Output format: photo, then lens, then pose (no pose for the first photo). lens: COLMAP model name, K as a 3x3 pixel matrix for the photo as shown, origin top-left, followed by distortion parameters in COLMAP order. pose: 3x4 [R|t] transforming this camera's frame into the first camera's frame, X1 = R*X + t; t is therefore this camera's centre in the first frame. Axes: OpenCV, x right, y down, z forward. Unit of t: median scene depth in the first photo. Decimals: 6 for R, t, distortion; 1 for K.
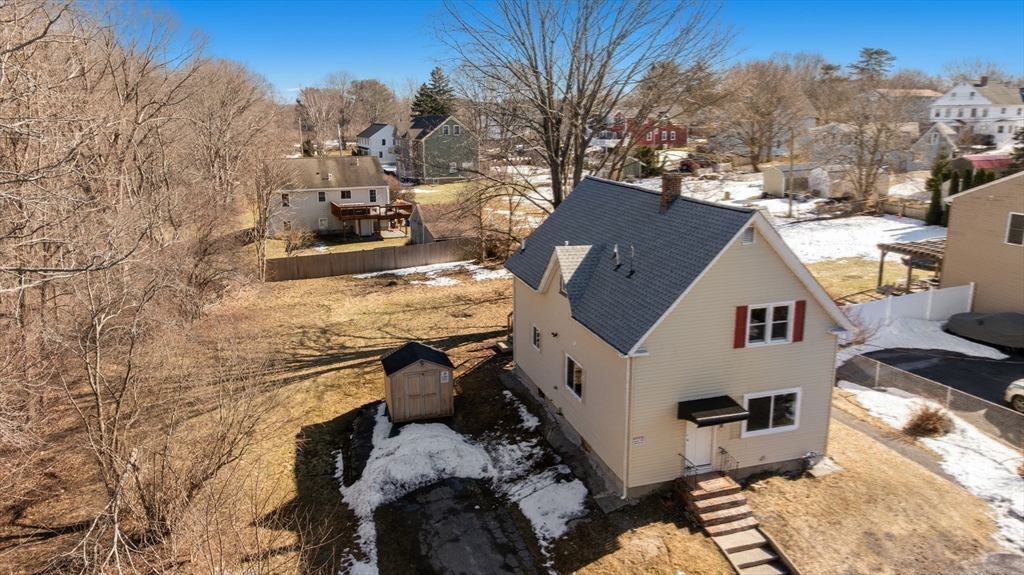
lens RADIAL K [[716.1, 0, 516.7], [0, 716.1, 287.2], [0, 0, 1]] dist [-0.016695, -0.000172]
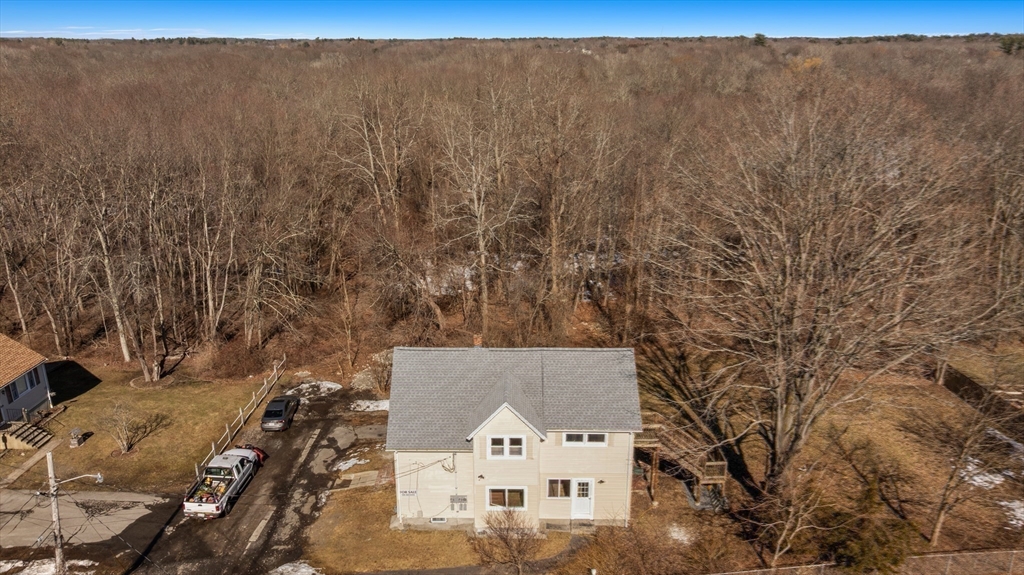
lens RADIAL K [[716.1, 0, 516.7], [0, 716.1, 287.2], [0, 0, 1]] dist [-0.016695, -0.000172]
pose [[-0.289163, 0.313015, -0.904658, 1.418553], [-0.224797, 0.896400, 0.382012, -0.777512], [0.930511, 0.313828, -0.188841, 1.200714]]
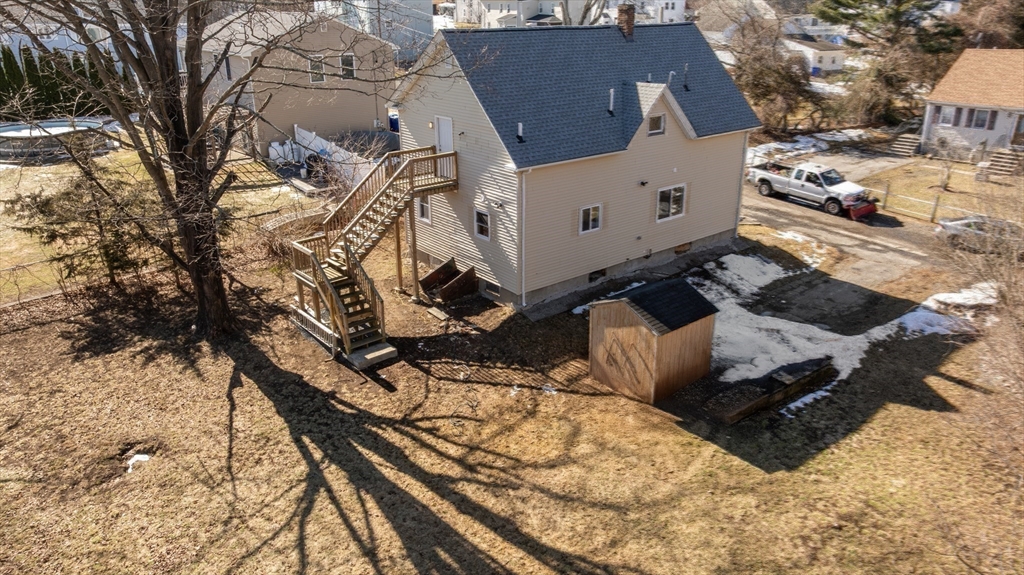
lens RADIAL K [[716.1, 0, 516.7], [0, 716.1, 287.2], [0, 0, 1]] dist [-0.016695, -0.000172]
pose [[-0.377425, -0.329803, 0.865321, -0.759641], [0.226740, 0.873076, 0.431655, -0.265507], [-0.897853, 0.359121, -0.254741, 1.436439]]
